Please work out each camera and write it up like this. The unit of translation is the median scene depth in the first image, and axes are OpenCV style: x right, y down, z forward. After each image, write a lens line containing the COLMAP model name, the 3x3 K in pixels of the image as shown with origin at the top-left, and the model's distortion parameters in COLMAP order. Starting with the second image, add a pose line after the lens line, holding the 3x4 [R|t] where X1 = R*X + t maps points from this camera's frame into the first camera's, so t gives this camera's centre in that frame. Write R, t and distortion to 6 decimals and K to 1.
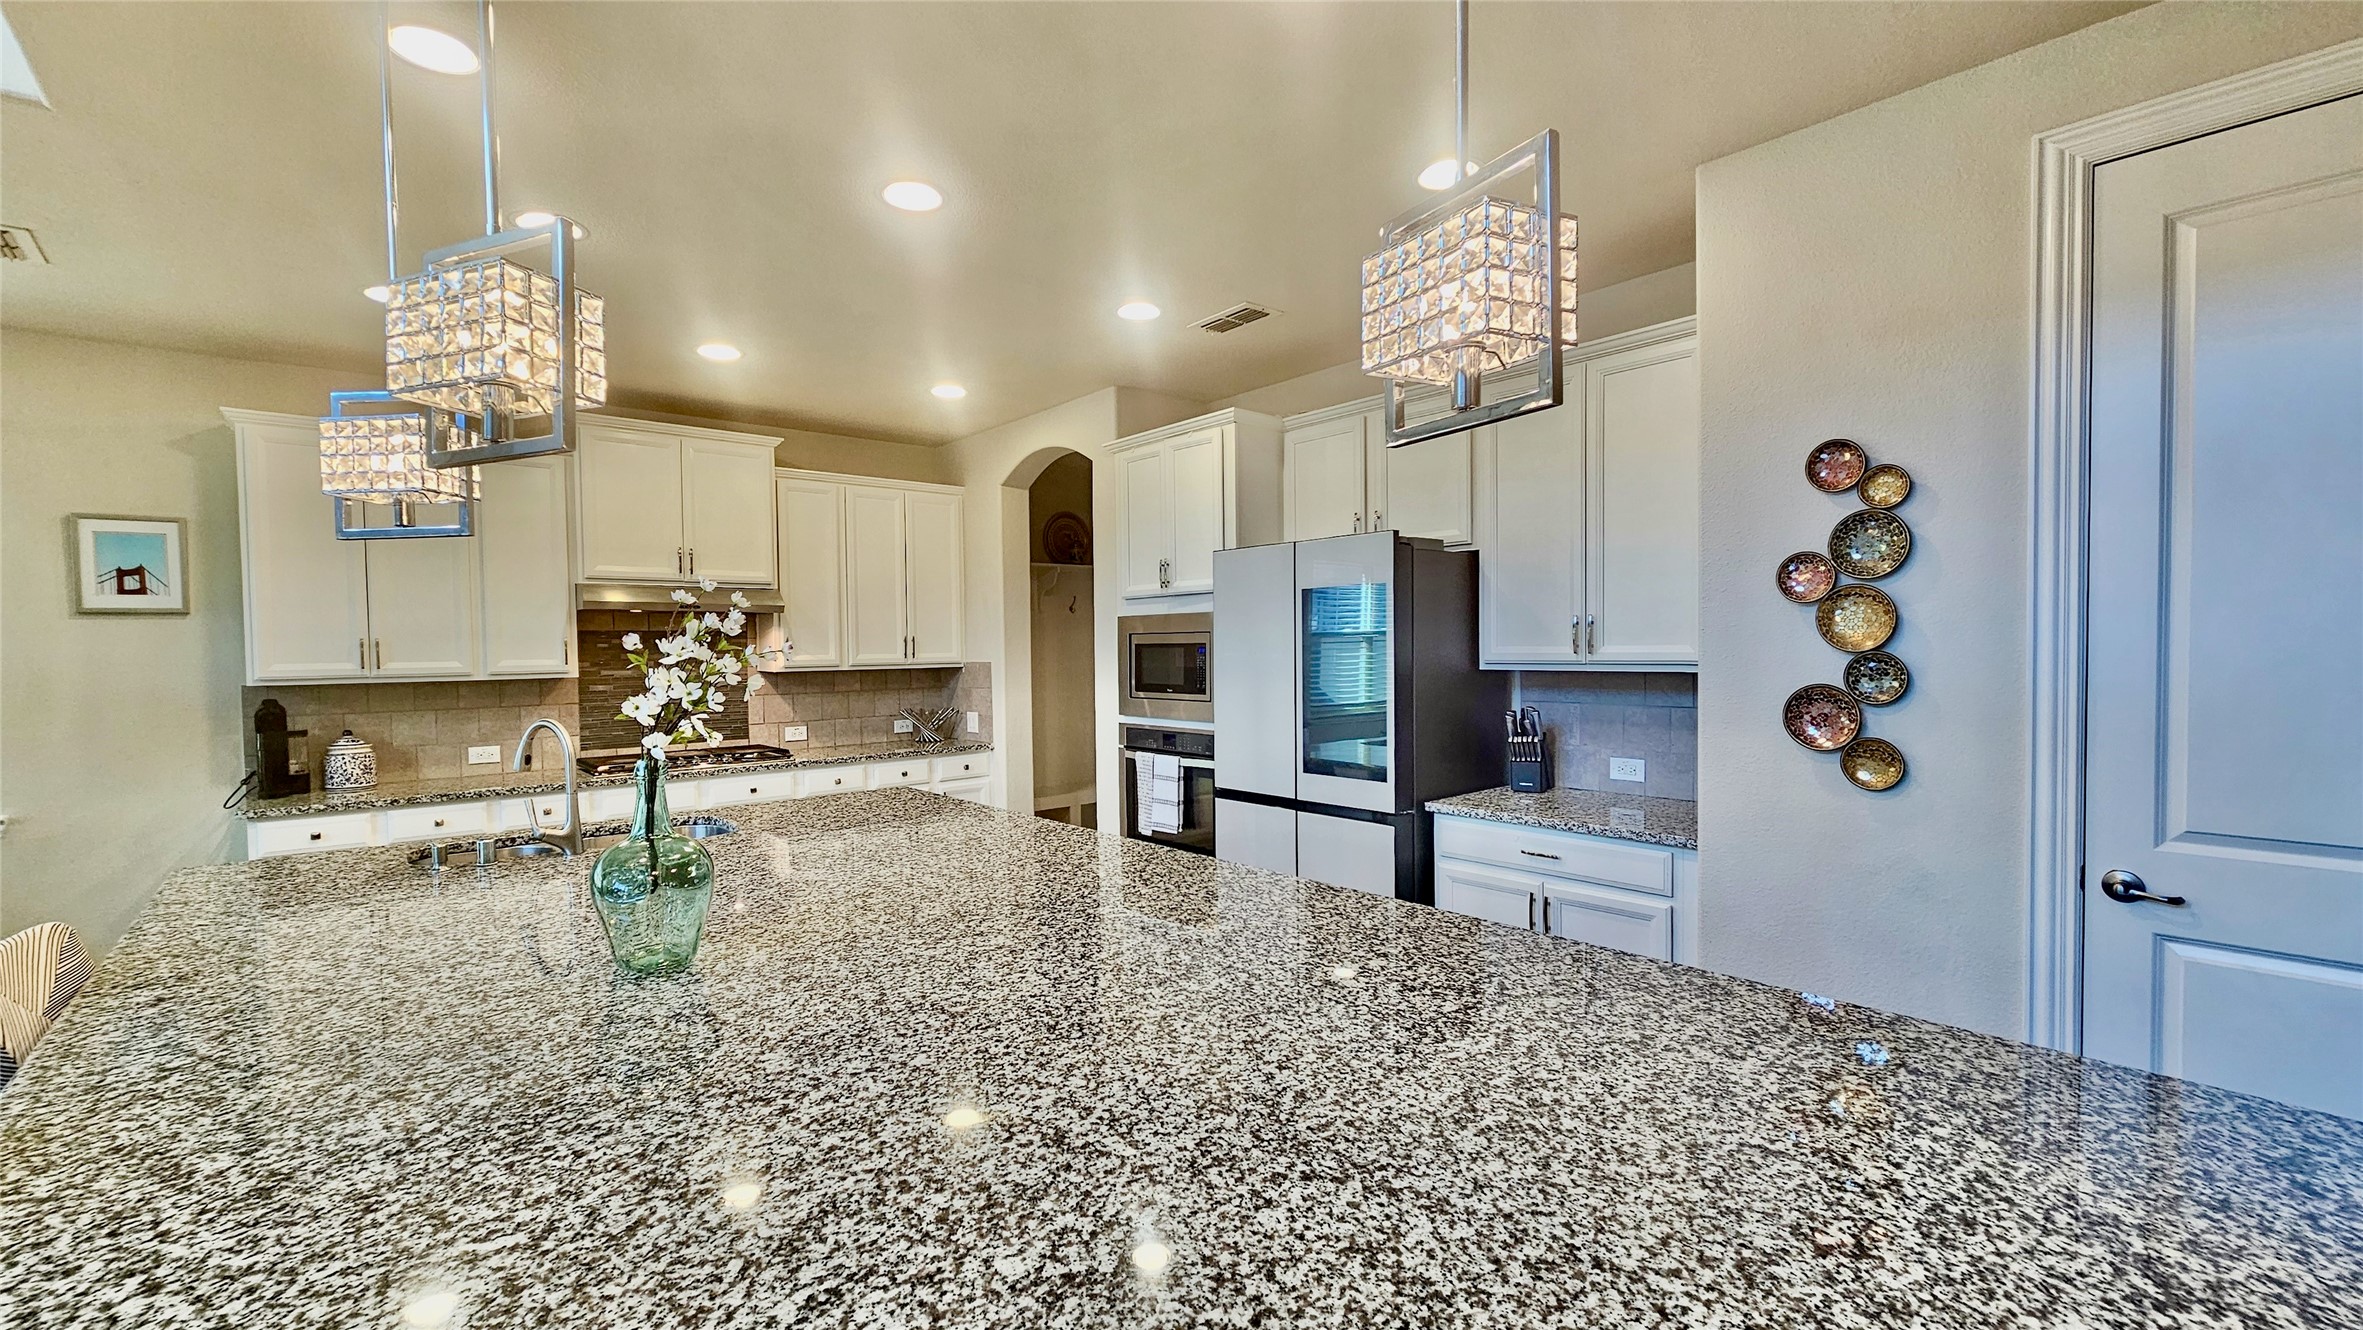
lens RADIAL K [[969.0, 0, 1173.8], [0, 969.0, 673.0], [0, 0, 1]] dist [0.002171, 0.000246]
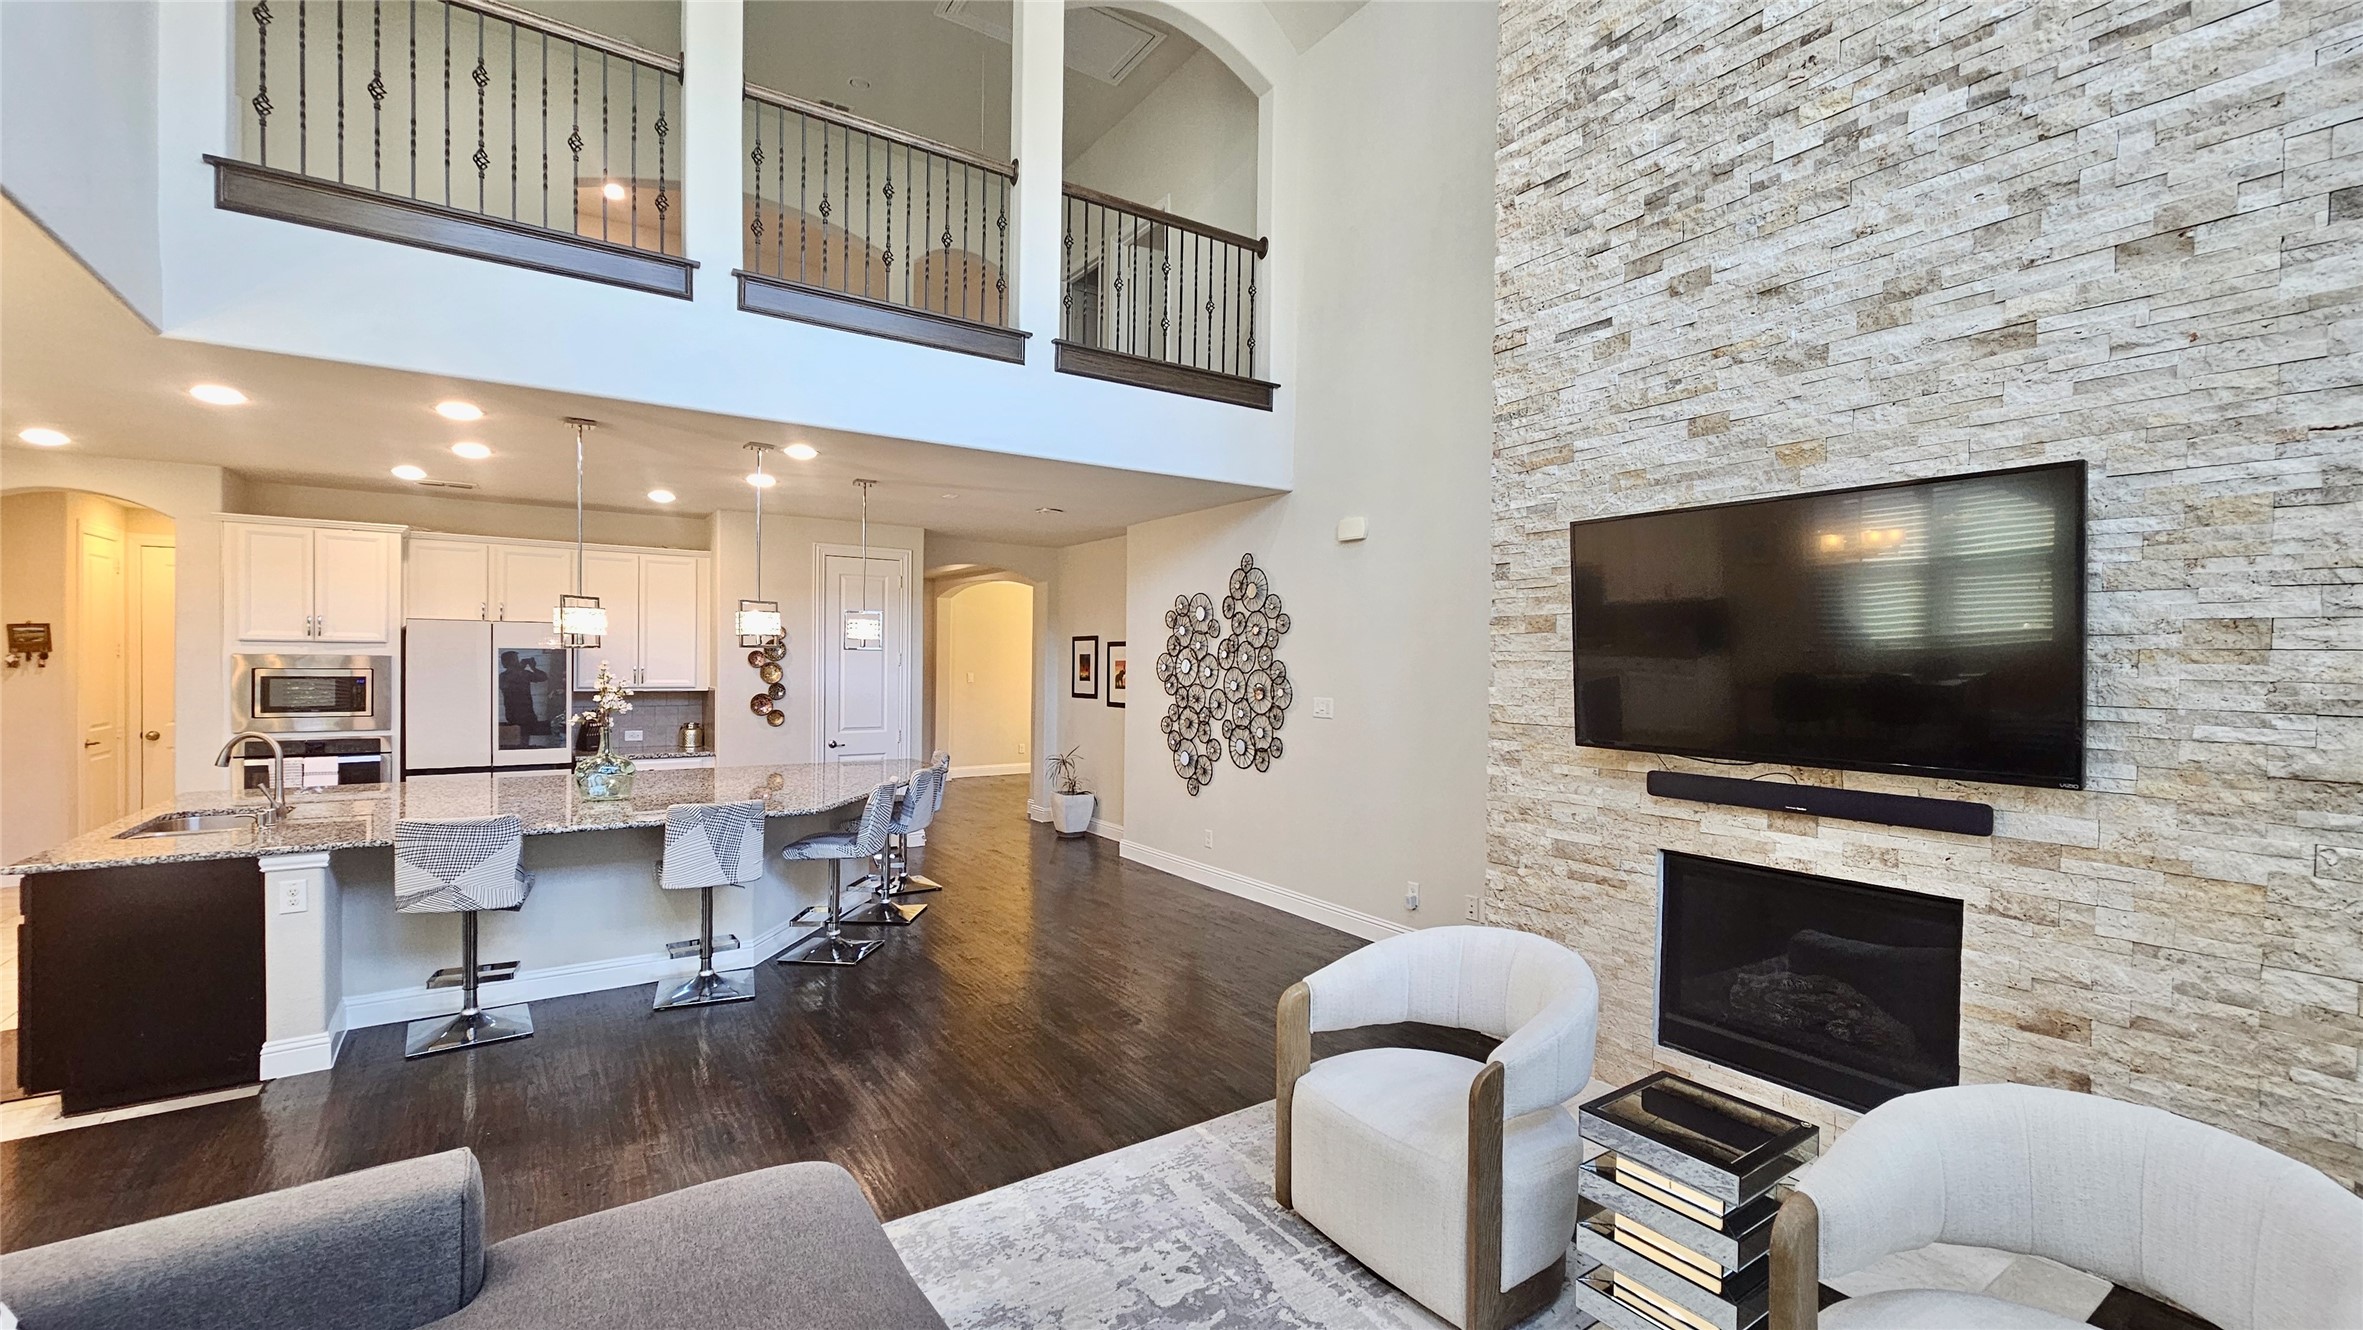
lens RADIAL K [[974.5, 0, 1174.3], [0, 974.5, 673.1], [0, 0, 1]] dist [-0.000563, 0.000166]
pose [[0.119488, 0.002655, 0.992832, -1.274470], [0.015507, 0.999869, -0.004540, -0.010513], [-0.992715, 0.015939, 0.119431, -0.385917]]
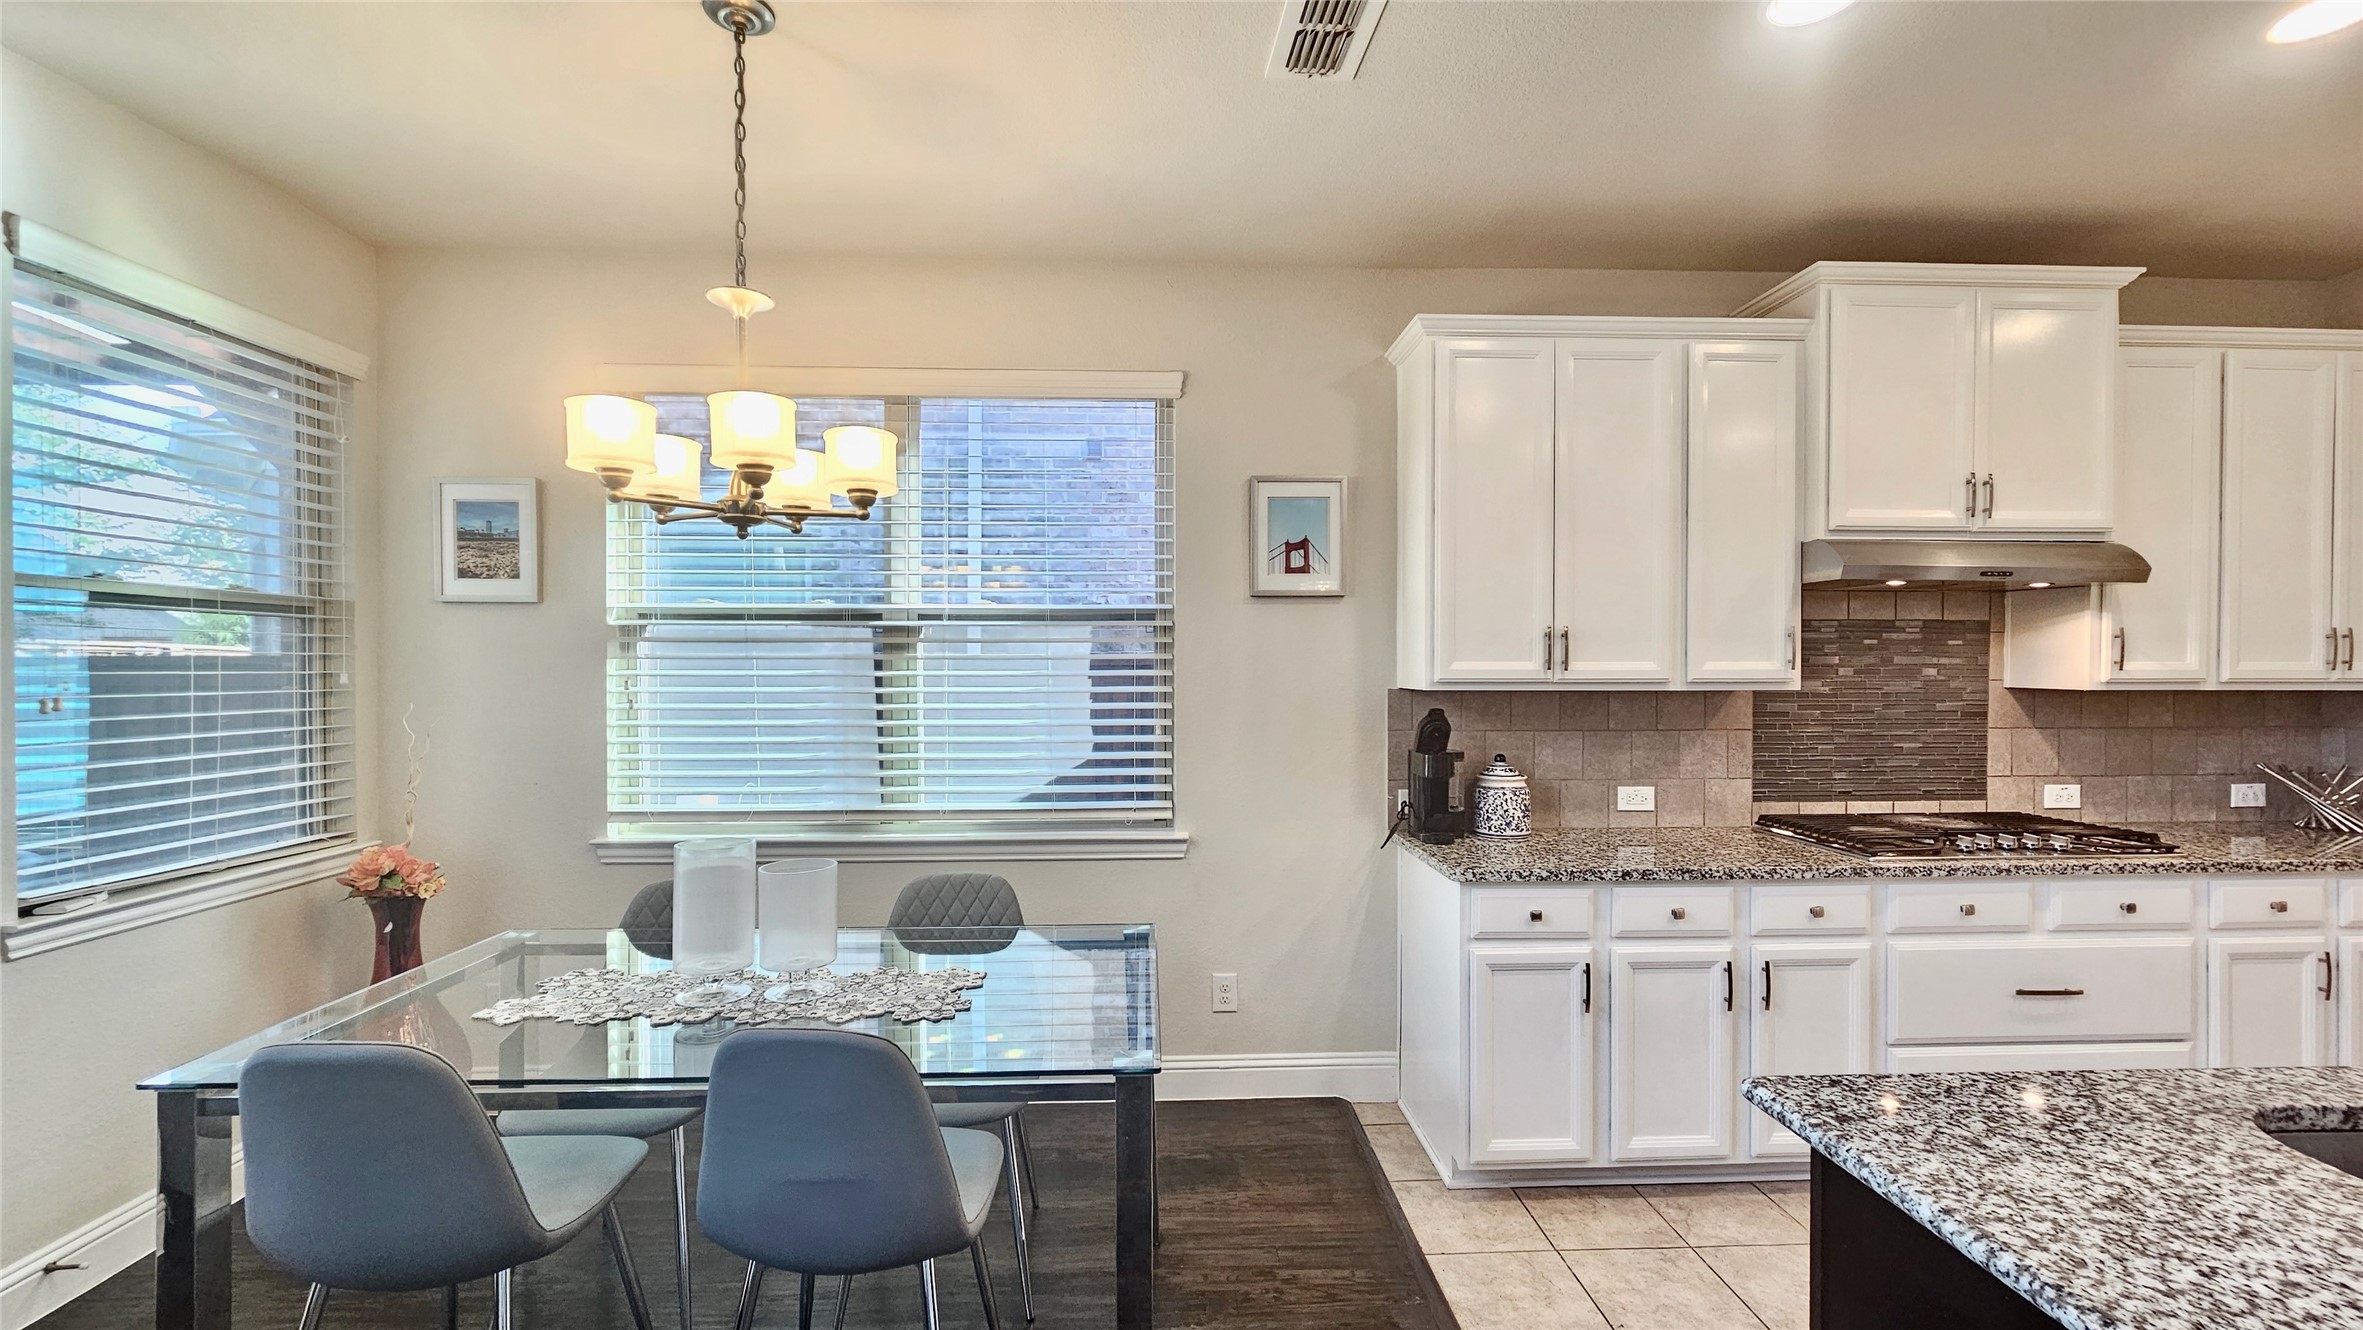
lens RADIAL K [[972.8, 0, 1184.8], [0, 972.8, 676.2], [0, 0, 1]] dist [0.000336, 0.000918]
pose [[0.786752, 0.019560, -0.616960, -0.580995], [-0.028586, 0.999580, -0.004761, 0.010354], [0.616607, 0.021382, 0.786980, 0.275120]]
